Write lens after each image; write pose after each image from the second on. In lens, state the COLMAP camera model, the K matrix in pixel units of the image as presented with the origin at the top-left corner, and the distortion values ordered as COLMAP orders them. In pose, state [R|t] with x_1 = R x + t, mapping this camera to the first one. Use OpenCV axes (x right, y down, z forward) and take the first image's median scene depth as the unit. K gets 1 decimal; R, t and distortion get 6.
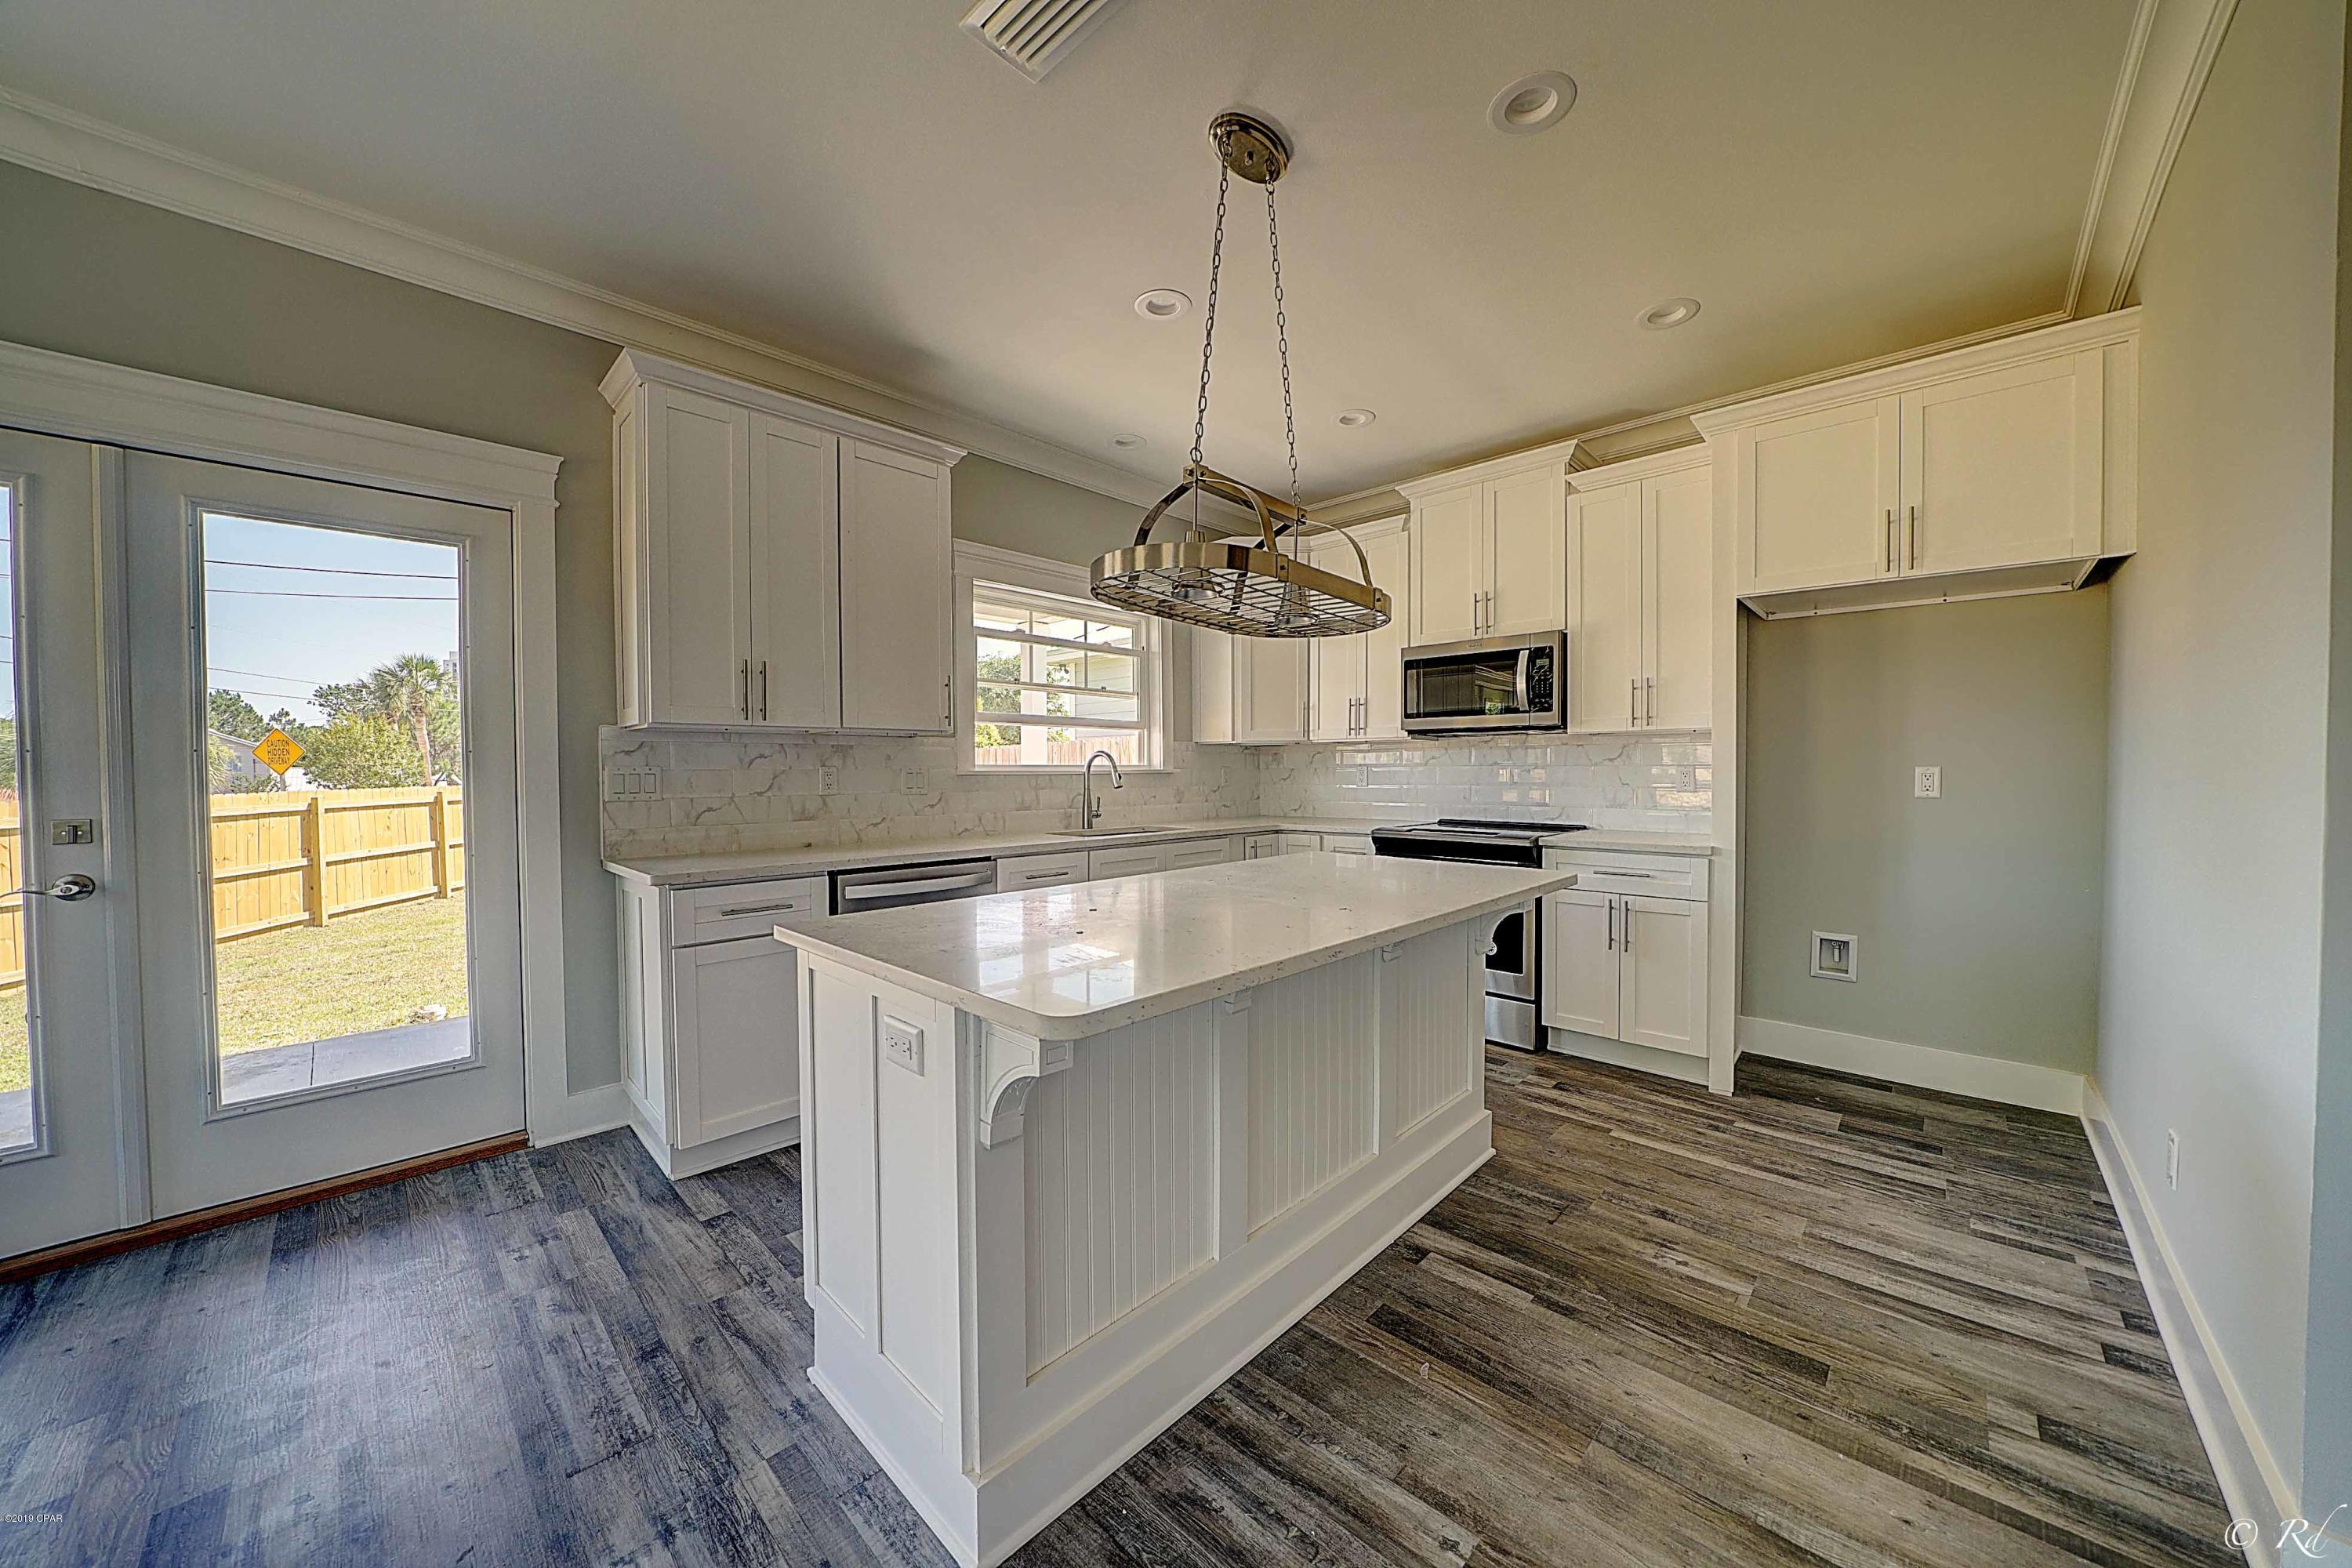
lens RADIAL K [[815.2, 0, 1176.0], [0, 815.2, 776.9], [0, 0, 1]] dist [-0.017275, 0.000105]
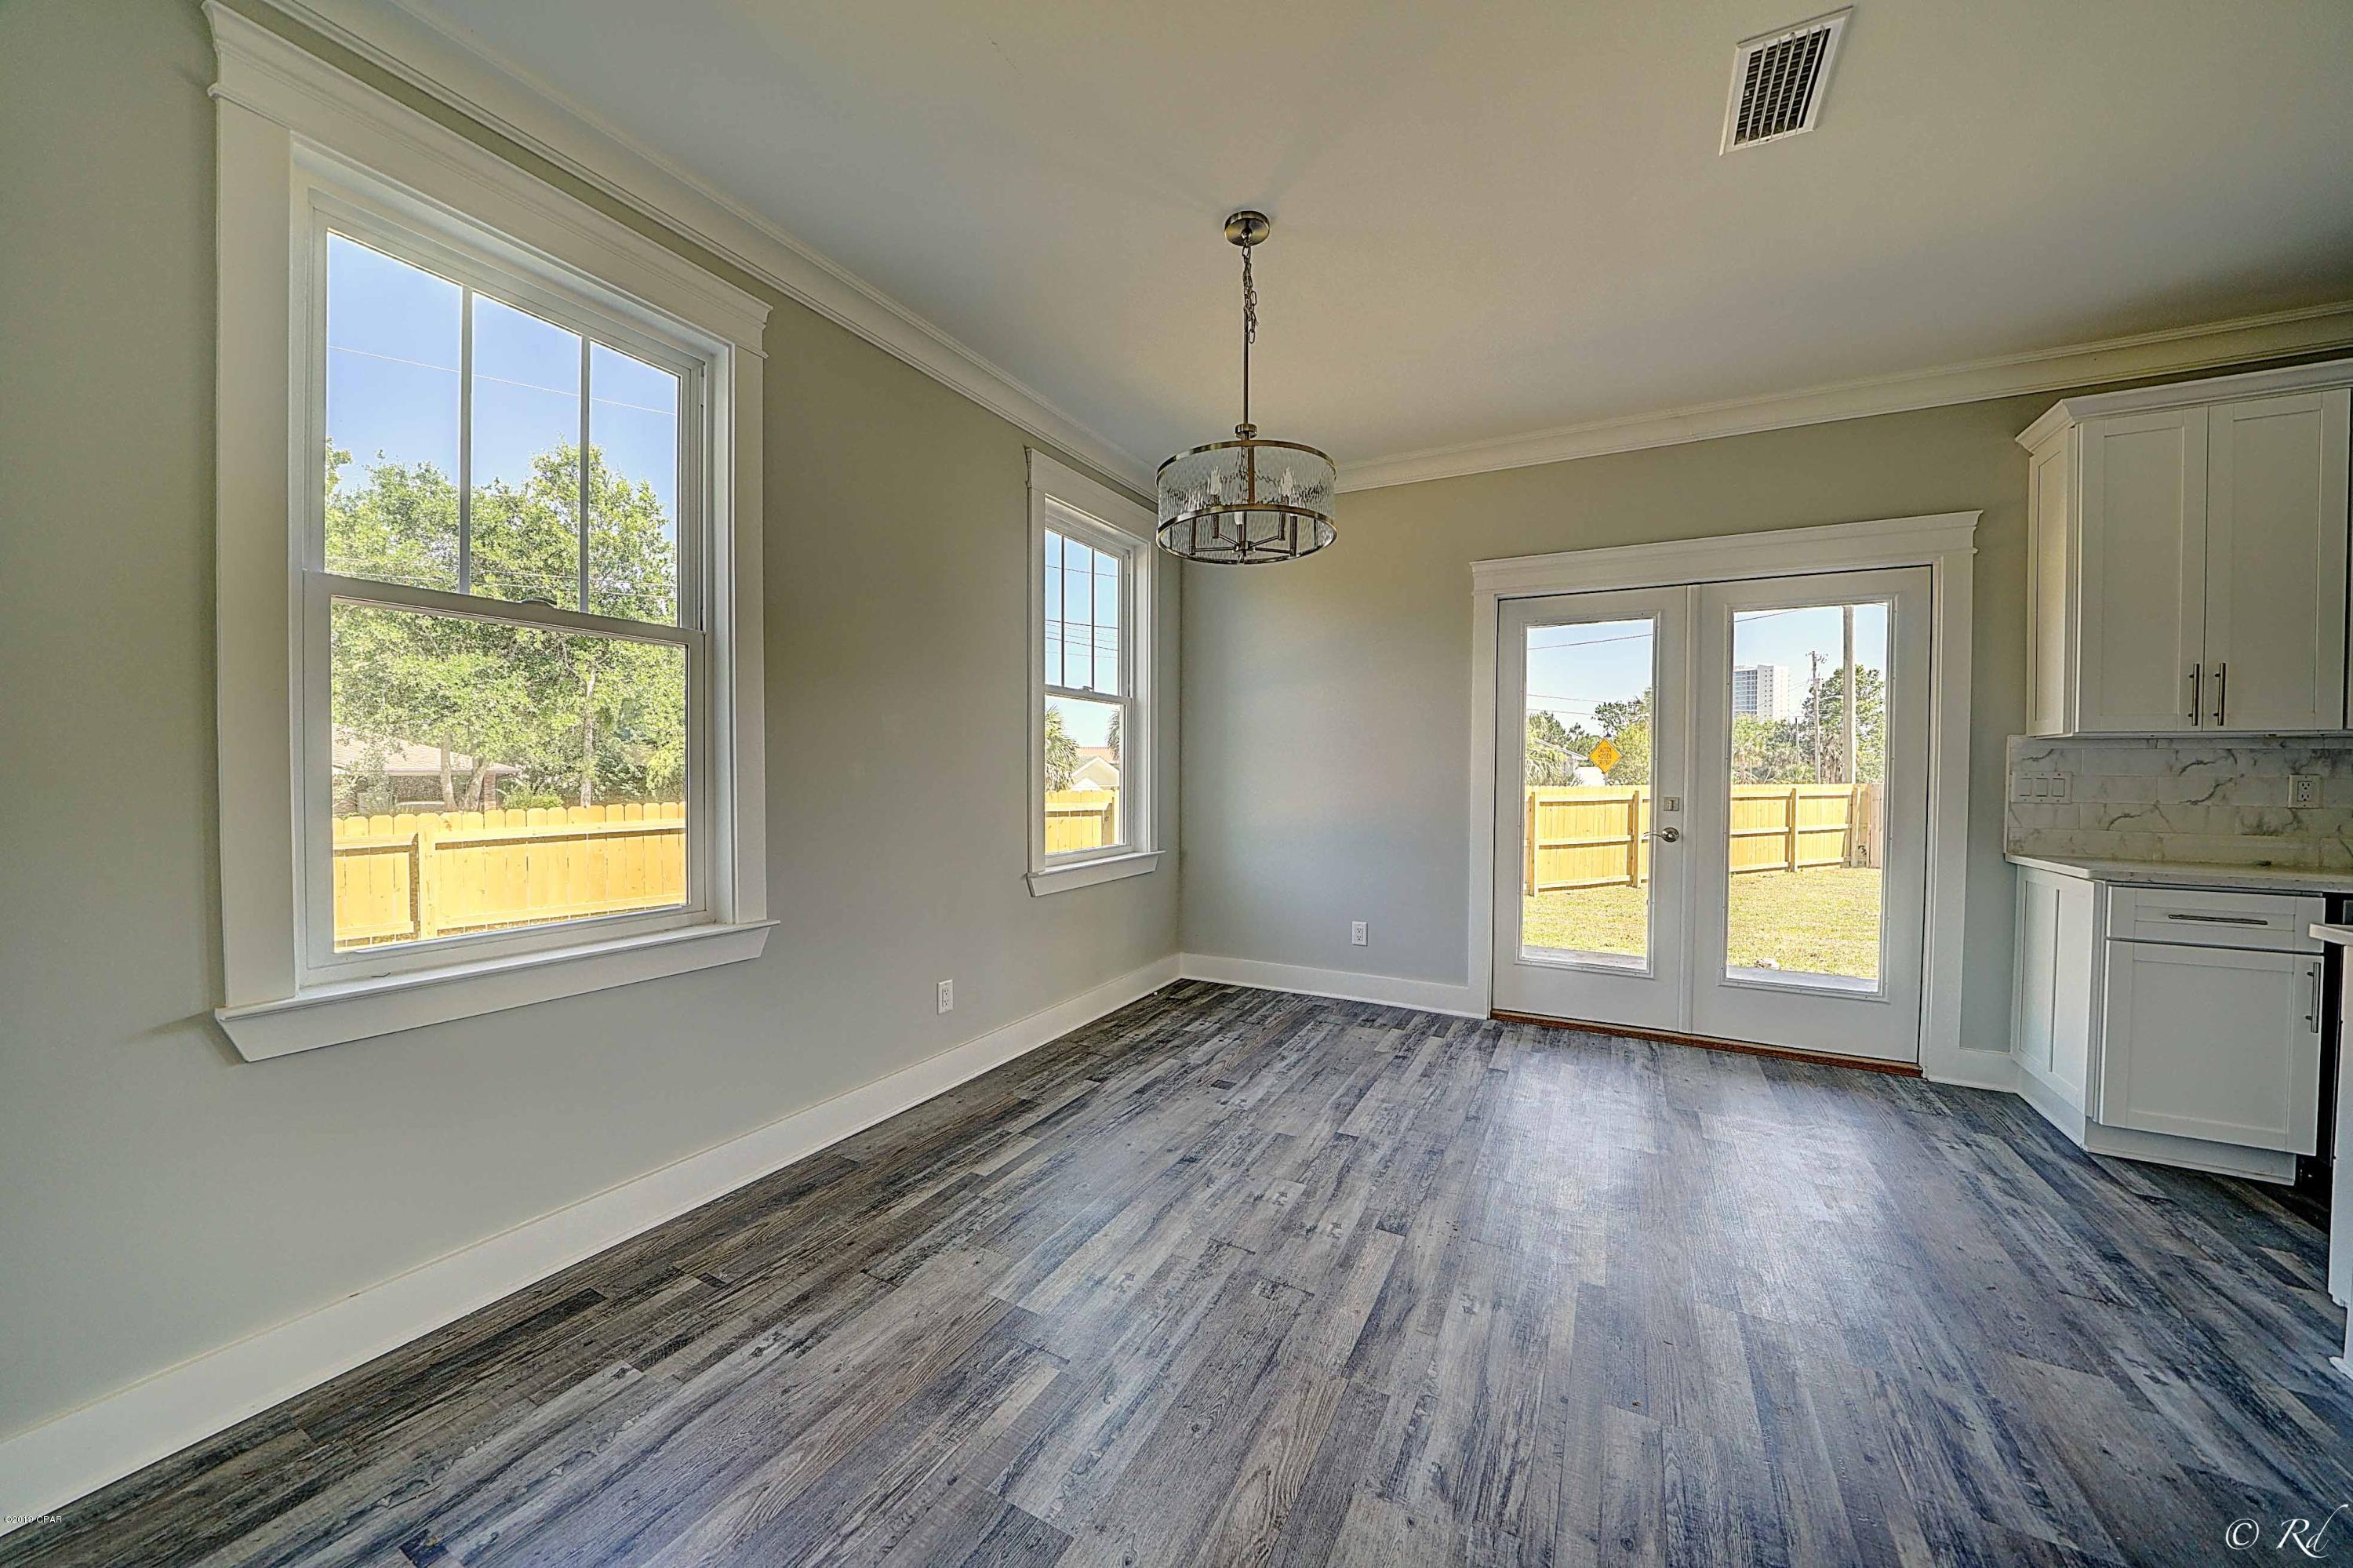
lens RADIAL K [[815.6, 0, 1178.6], [0, 815.6, 774.1], [0, 0, 1]] dist [-0.017275, 0.000105]
pose [[0.270857, 0.019984, -0.962412, 0.065995], [-0.027773, 0.999531, 0.012938, 0.010677], [0.962219, 0.023225, 0.271285, -0.481943]]
